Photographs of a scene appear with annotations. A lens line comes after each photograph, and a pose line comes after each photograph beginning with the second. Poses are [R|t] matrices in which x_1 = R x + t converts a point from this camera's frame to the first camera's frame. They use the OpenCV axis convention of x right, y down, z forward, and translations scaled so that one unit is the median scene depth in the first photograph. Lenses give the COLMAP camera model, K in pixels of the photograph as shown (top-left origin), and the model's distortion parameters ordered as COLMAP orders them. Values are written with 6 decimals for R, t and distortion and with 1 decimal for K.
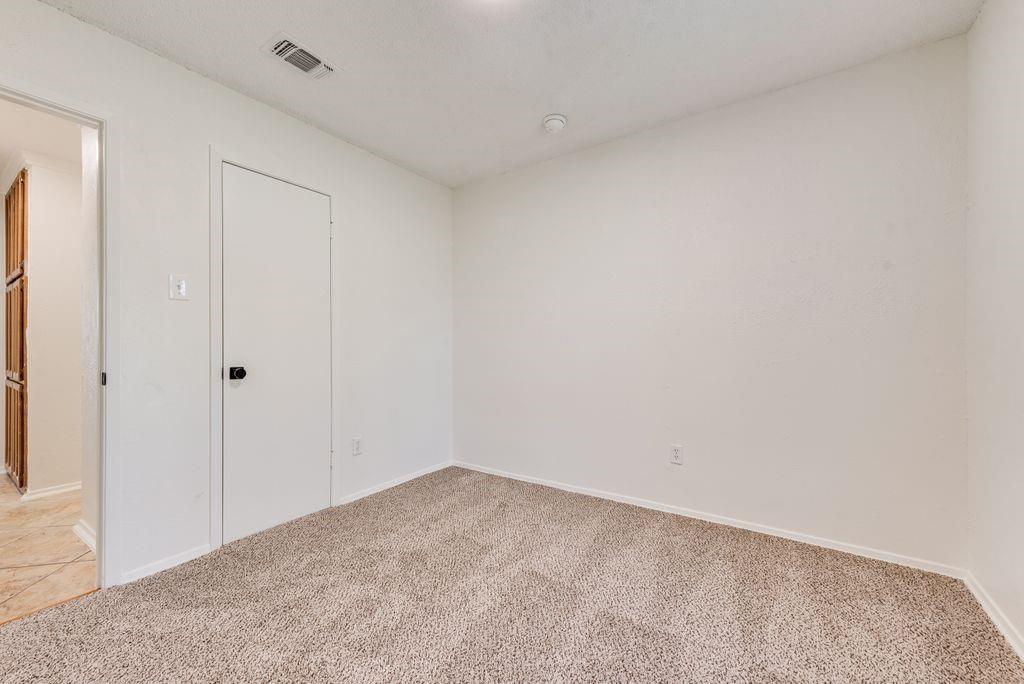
lens RADIAL K [[399.9, 0, 508.9], [0, 399.9, 347.9], [0, 0, 1]] dist [0.013404, -0.003607]
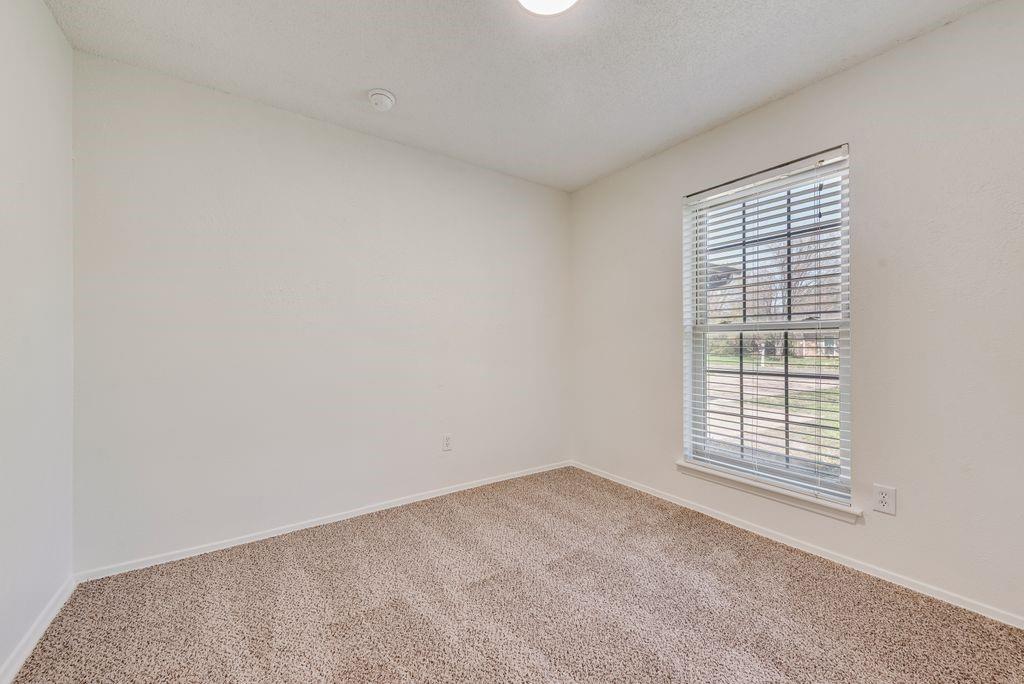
lens RADIAL K [[399.9, 0, 509.3], [0, 399.9, 341.4], [0, 0, 1]] dist [0.013404, -0.003607]
pose [[0.357239, 0.010580, 0.933953, -0.712340], [0.001810, 0.999926, -0.012019, -0.015430], [-0.934011, 0.005984, 0.357193, 0.486092]]
